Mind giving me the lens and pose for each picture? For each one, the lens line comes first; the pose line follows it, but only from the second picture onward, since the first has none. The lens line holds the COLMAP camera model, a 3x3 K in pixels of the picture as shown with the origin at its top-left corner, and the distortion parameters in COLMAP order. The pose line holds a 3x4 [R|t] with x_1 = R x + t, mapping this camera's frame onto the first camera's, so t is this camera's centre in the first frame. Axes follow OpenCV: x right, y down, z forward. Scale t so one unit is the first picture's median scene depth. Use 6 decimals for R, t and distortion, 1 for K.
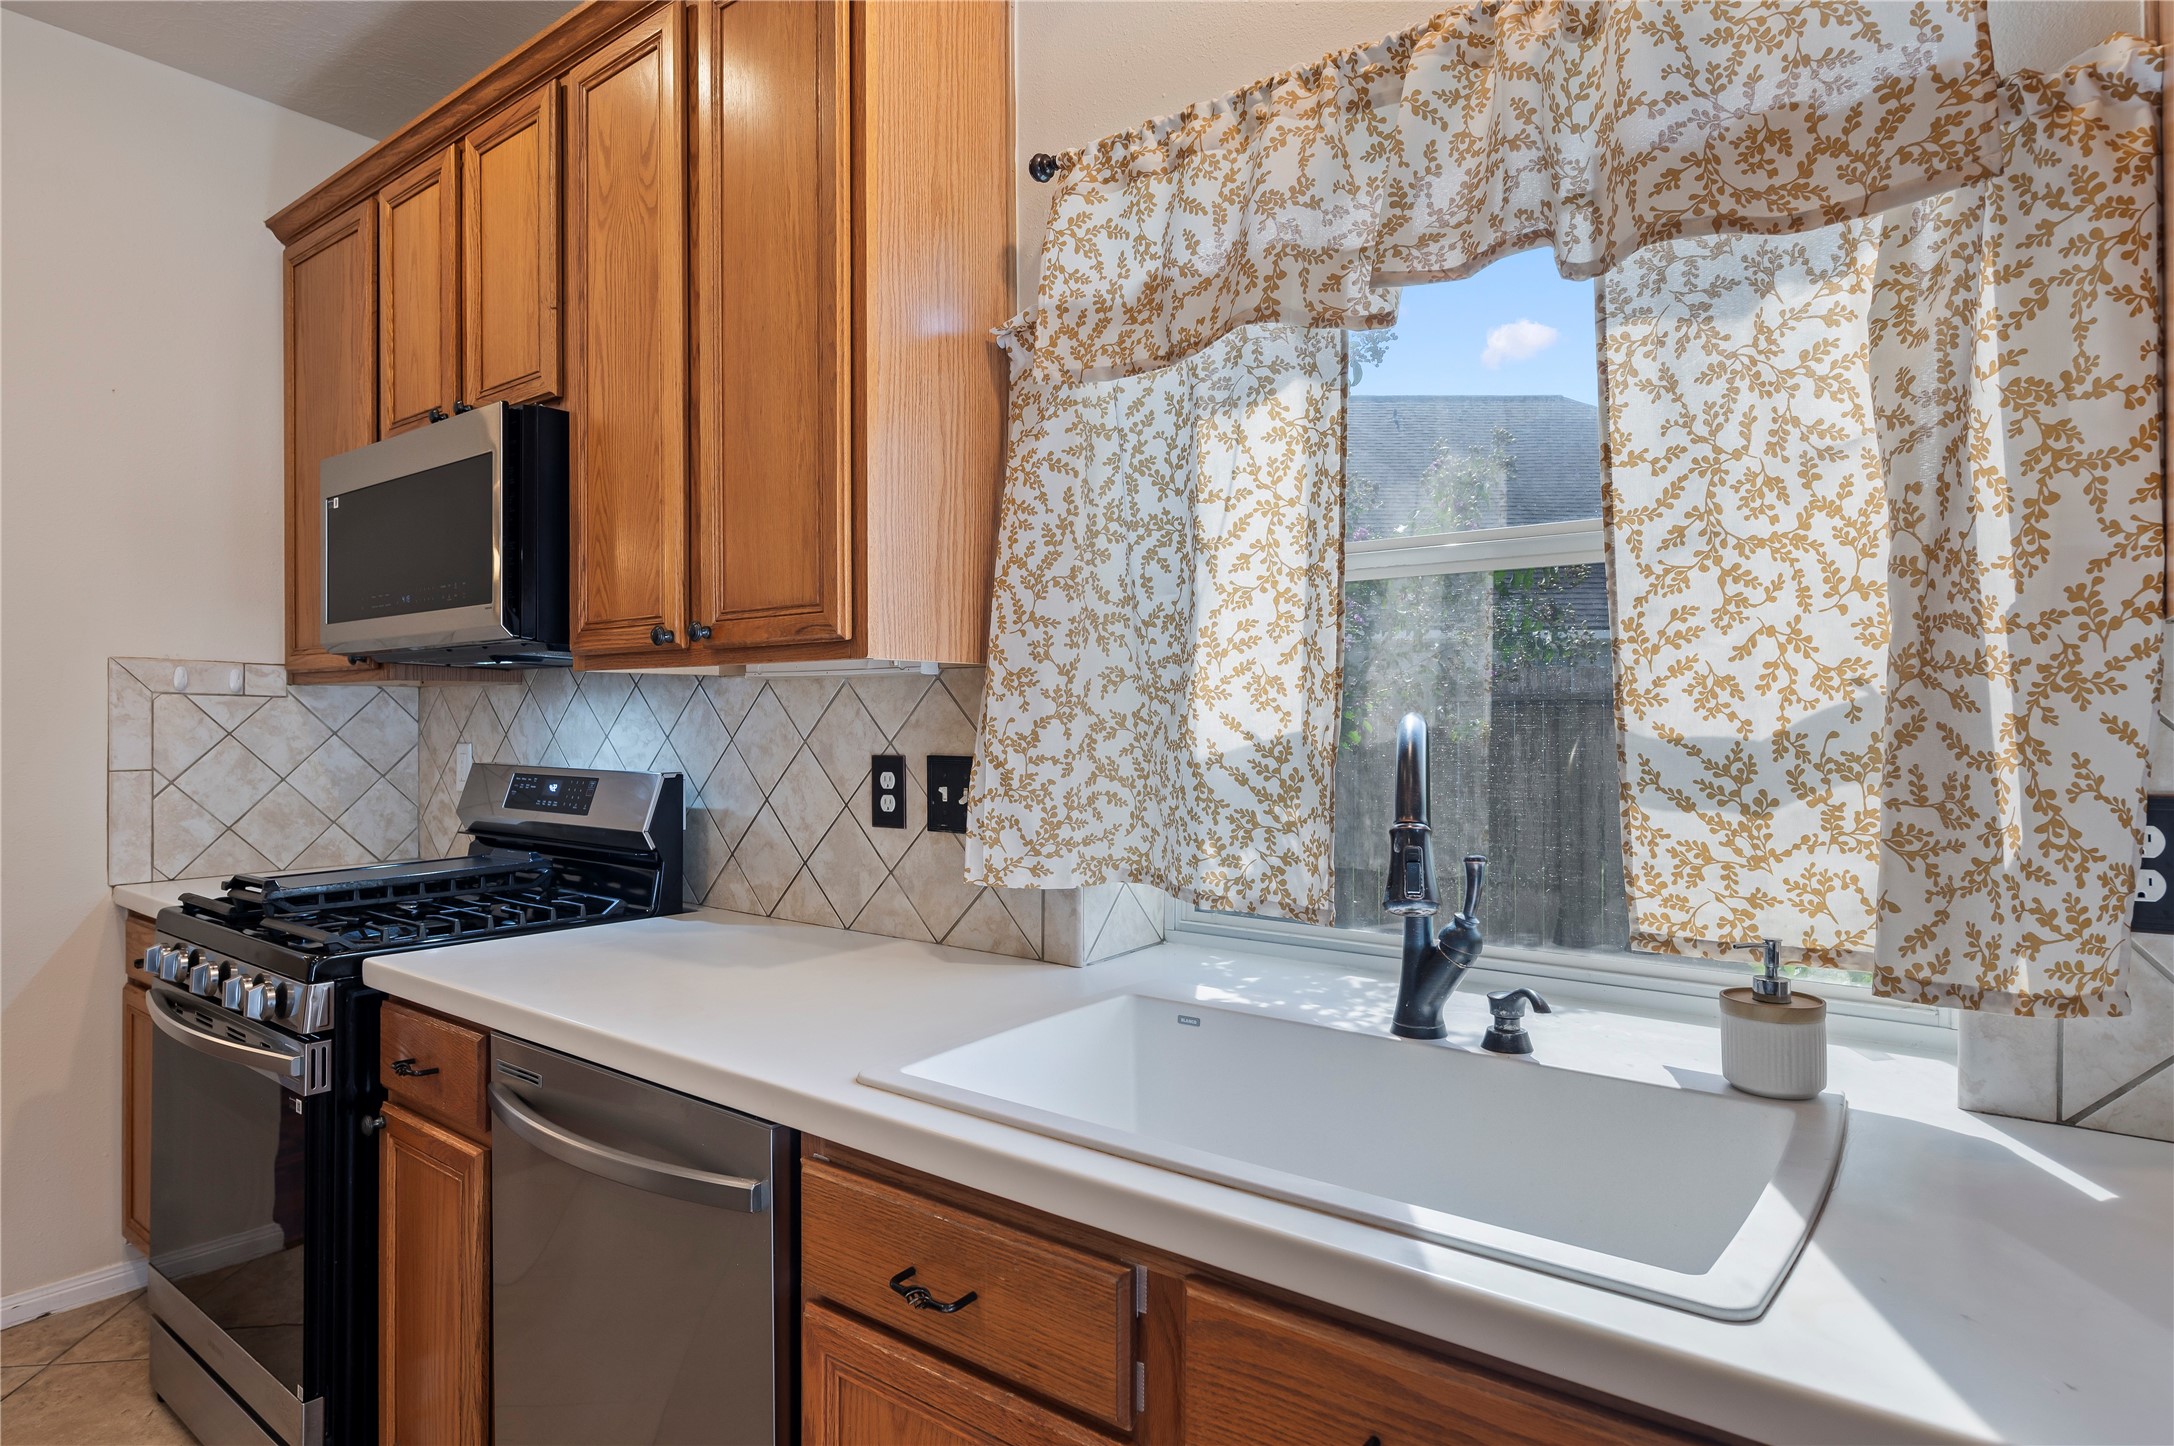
lens RADIAL K [[1223.8, 0, 1086.3], [0, 1223.8, 714.8], [0, 0, 1]] dist [0.005679, -0.001997]
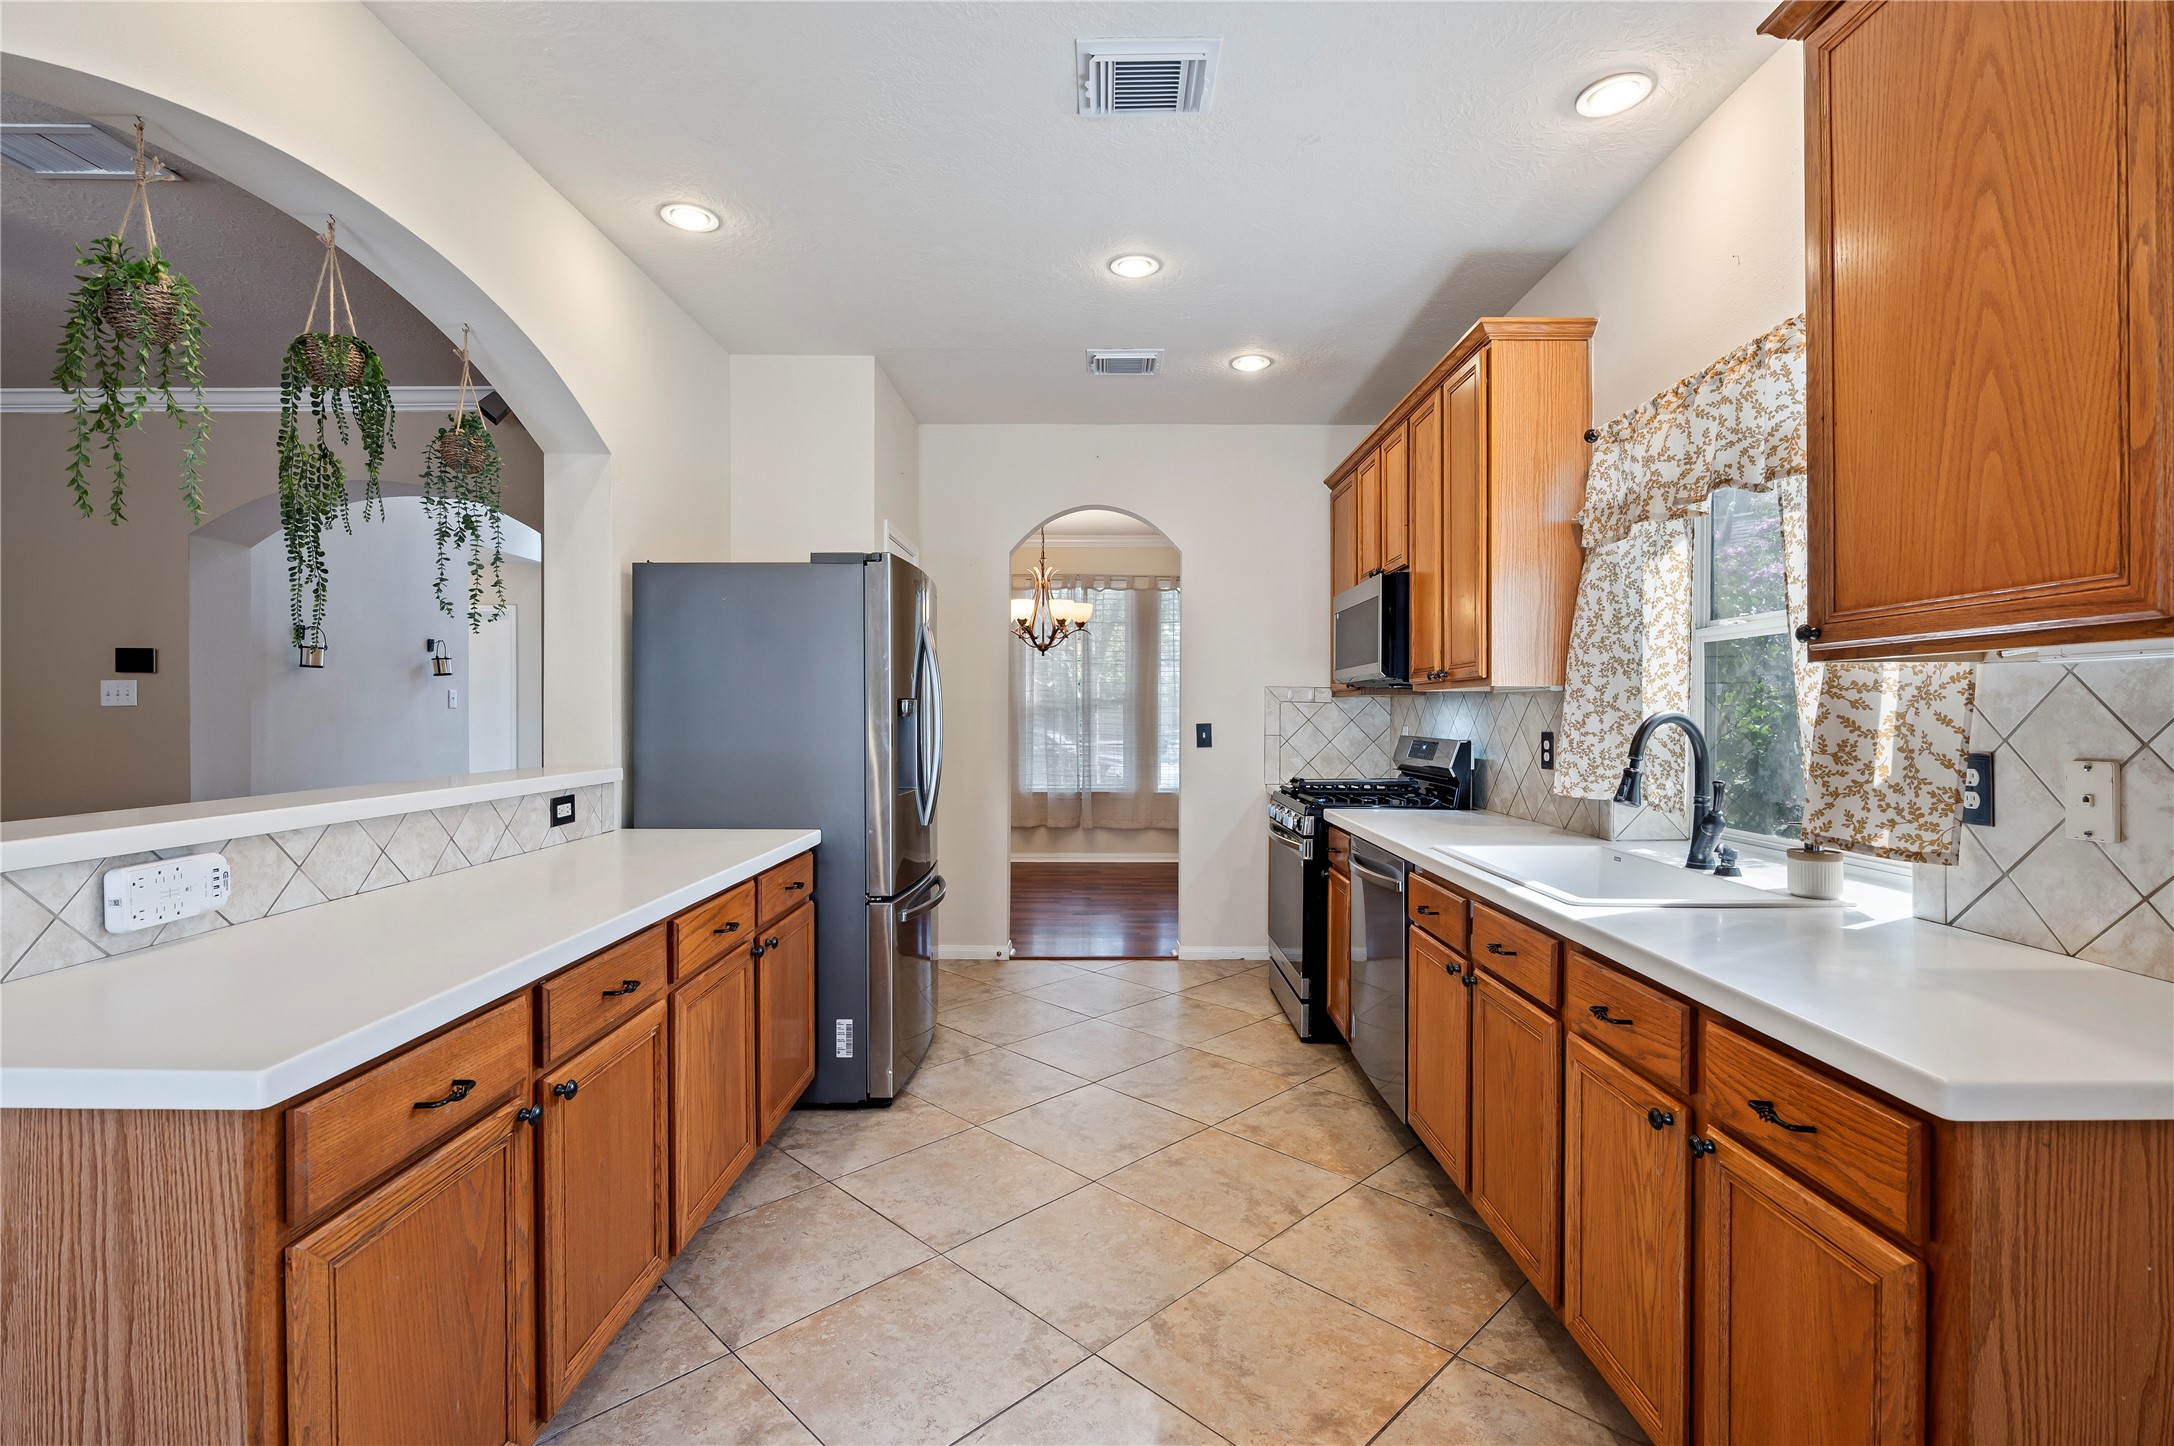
lens RADIAL K [[1004.0, 0, 1088.4], [0, 1004.0, 718.6], [0, 0, 1]] dist [0.000165, 0.000282]
pose [[0.606739, 0.007836, -0.794863, 0.784673], [-0.003765, 0.999969, 0.006984, 0.003231], [0.794892, -0.001245, 0.606749, -0.653311]]
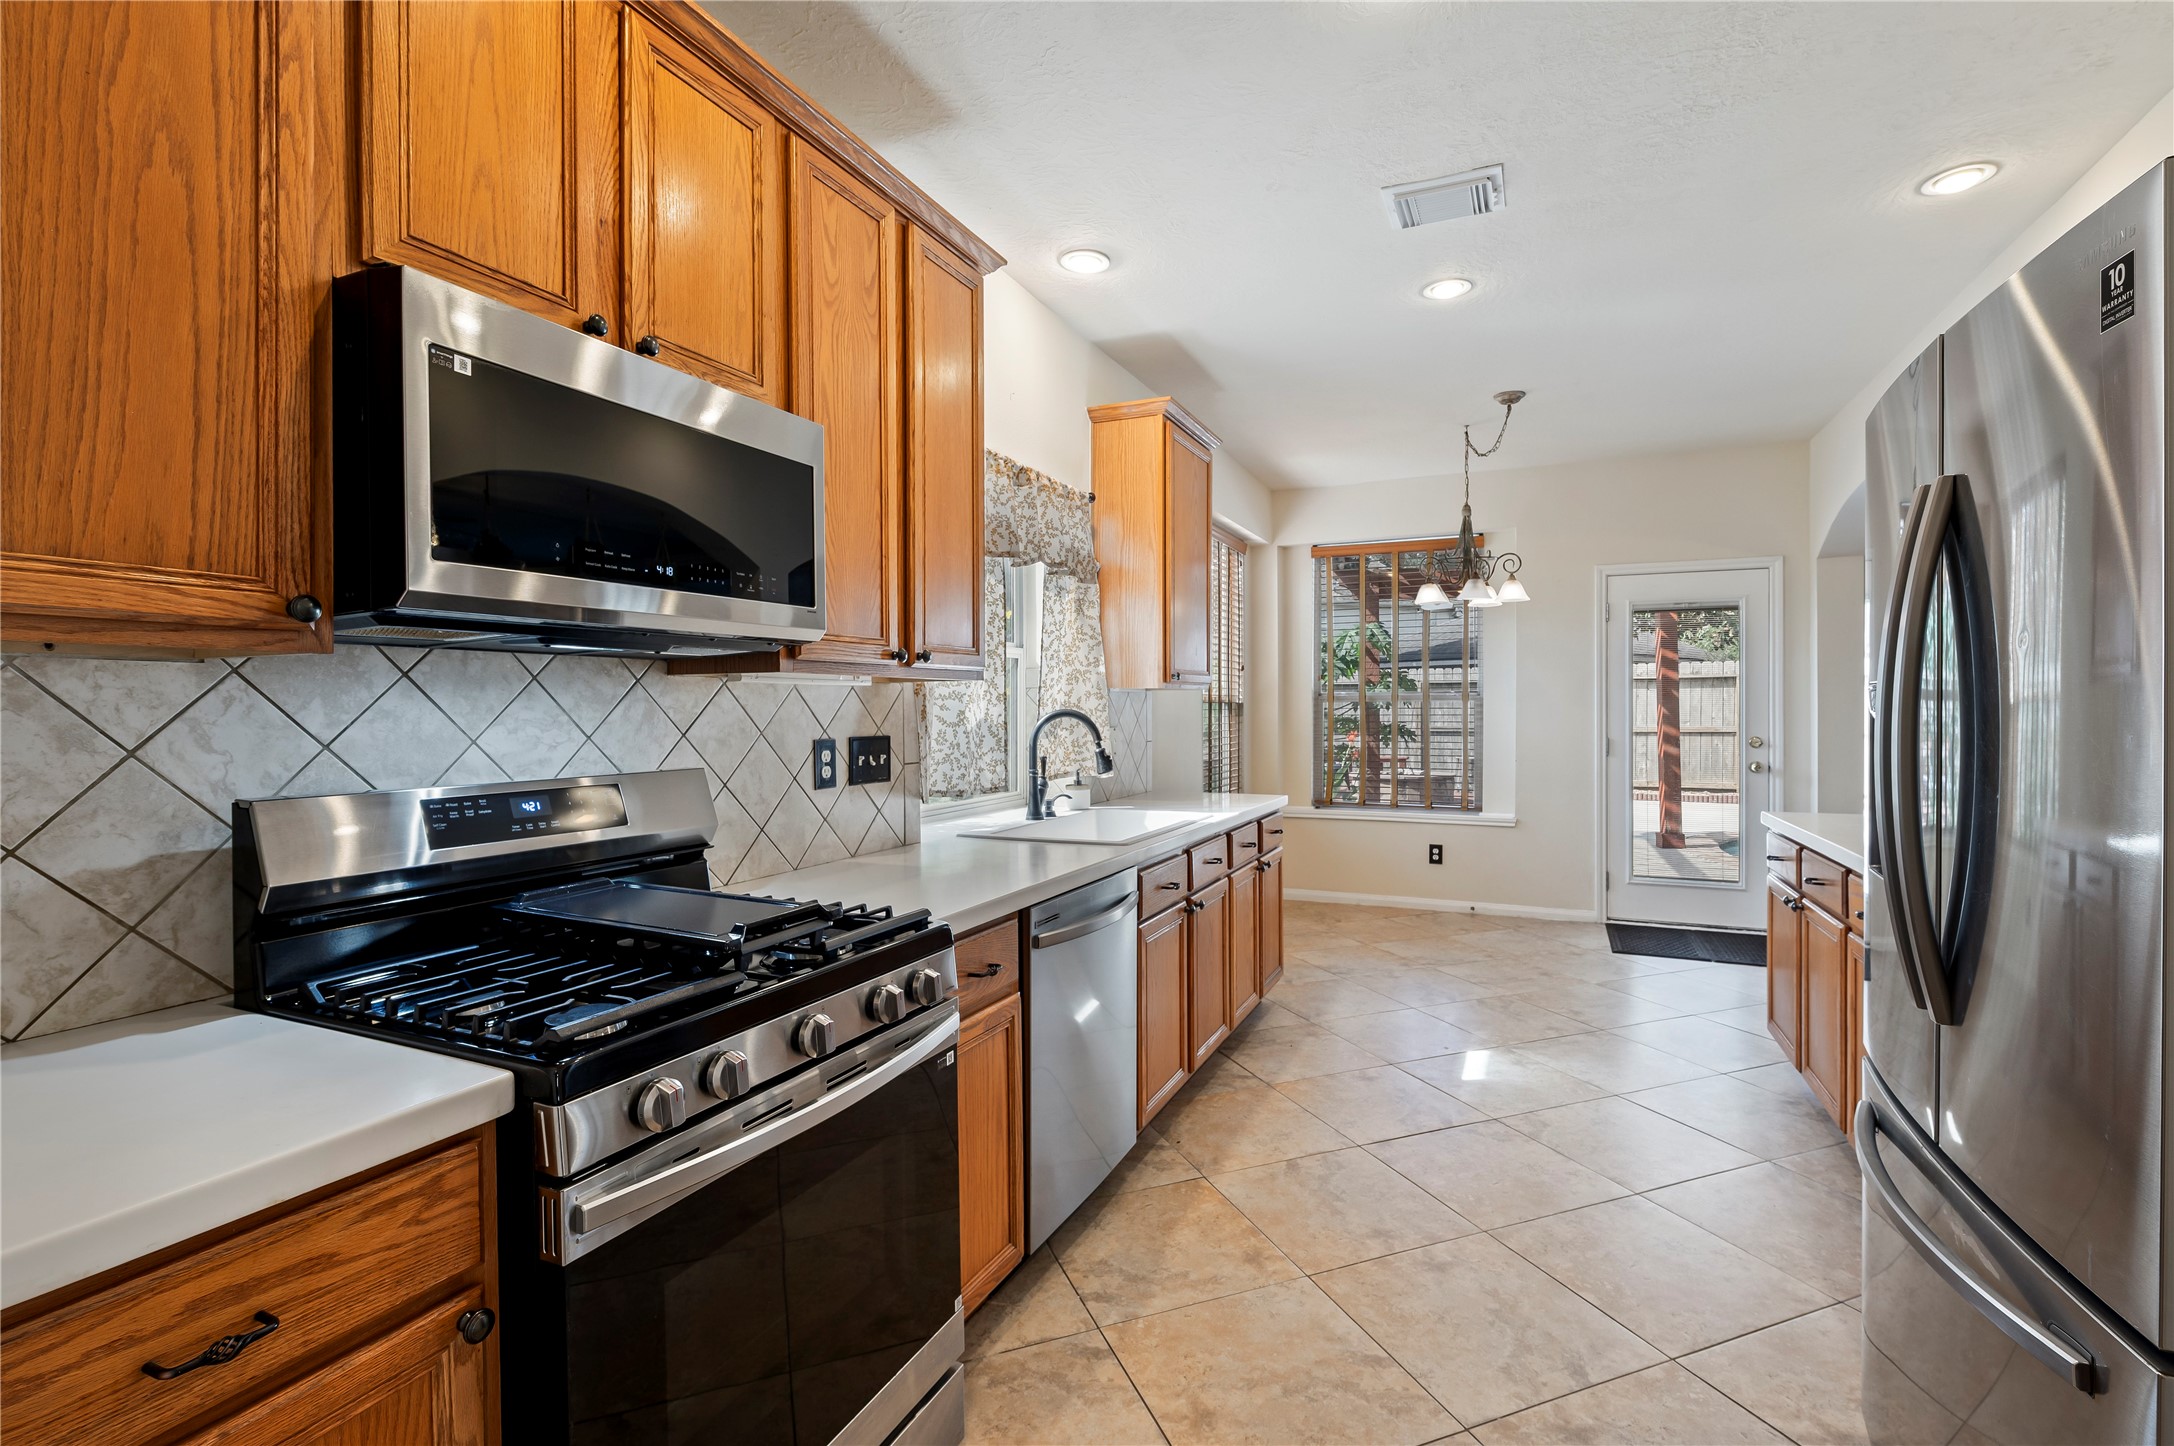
lens RADIAL K [[1004.0, 0, 1099.3], [0, 1004.0, 713.0], [0, 0, 1]] dist [0.000165, 0.000282]
pose [[-0.247092, -0.005073, 0.968979, -1.646840], [0.002157, 0.999981, 0.005786, -0.005436], [-0.968990, 0.003520, -0.247076, 1.150039]]
